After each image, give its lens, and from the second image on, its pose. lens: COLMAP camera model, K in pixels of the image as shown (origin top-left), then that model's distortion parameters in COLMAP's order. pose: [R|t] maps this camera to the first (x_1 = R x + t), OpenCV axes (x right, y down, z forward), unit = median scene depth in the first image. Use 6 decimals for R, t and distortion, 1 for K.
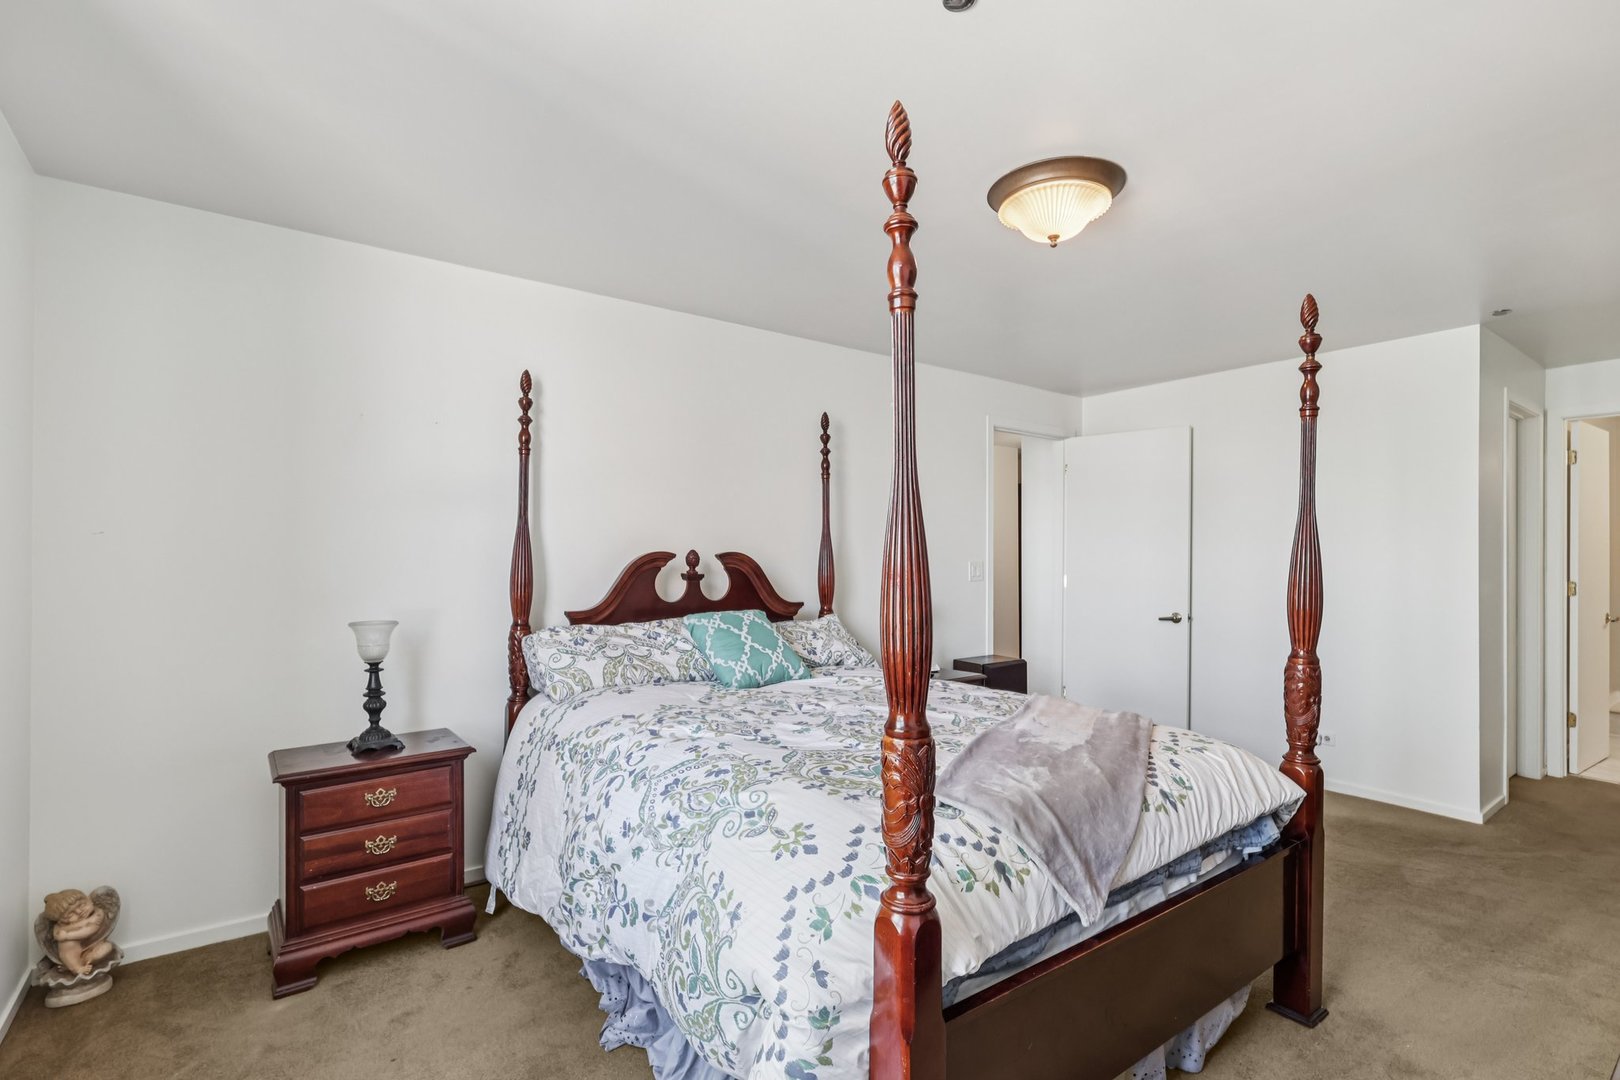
lens RADIAL K [[761.2, 0, 809.1], [0, 761.2, 543.6], [0, 0, 1]] dist [0.001163, 0.002673]
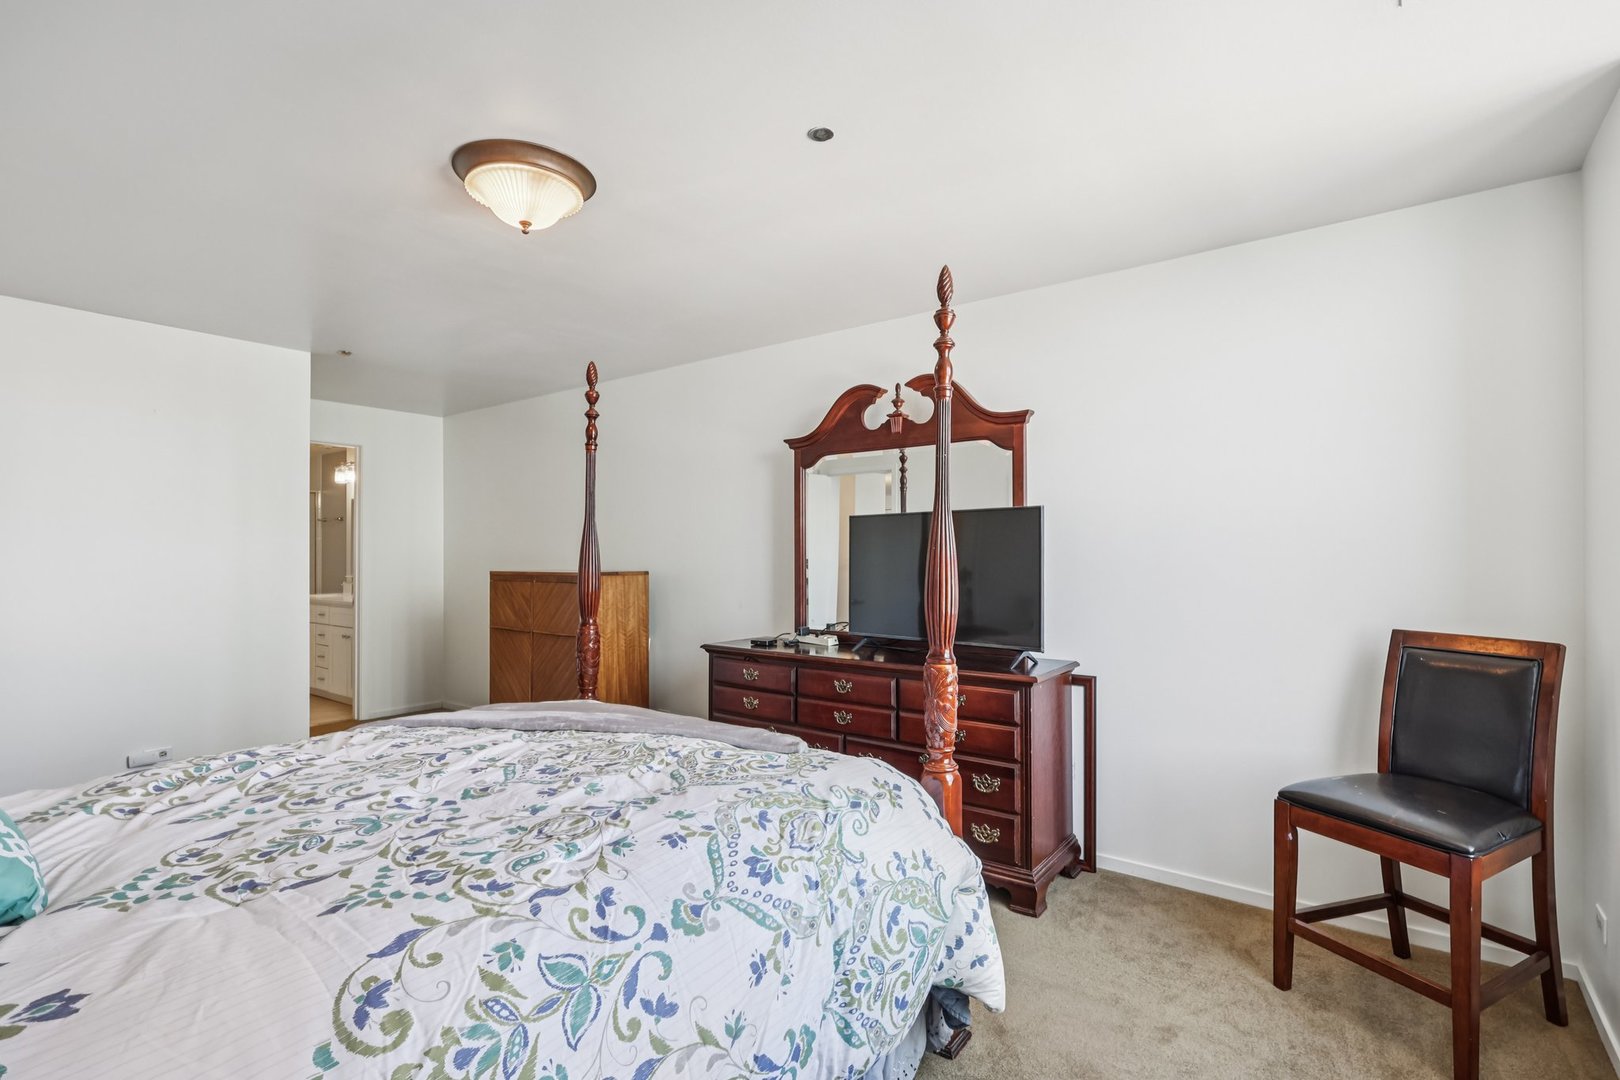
lens RADIAL K [[761.2, 0, 809.8], [0, 761.2, 545.1], [0, 0, 1]] dist [0.001163, 0.002673]
pose [[-0.277085, 0.003912, 0.960837, -0.865448], [-0.008957, 0.999938, -0.006654, 0.013956], [-0.960804, -0.010450, -0.277033, 1.119084]]
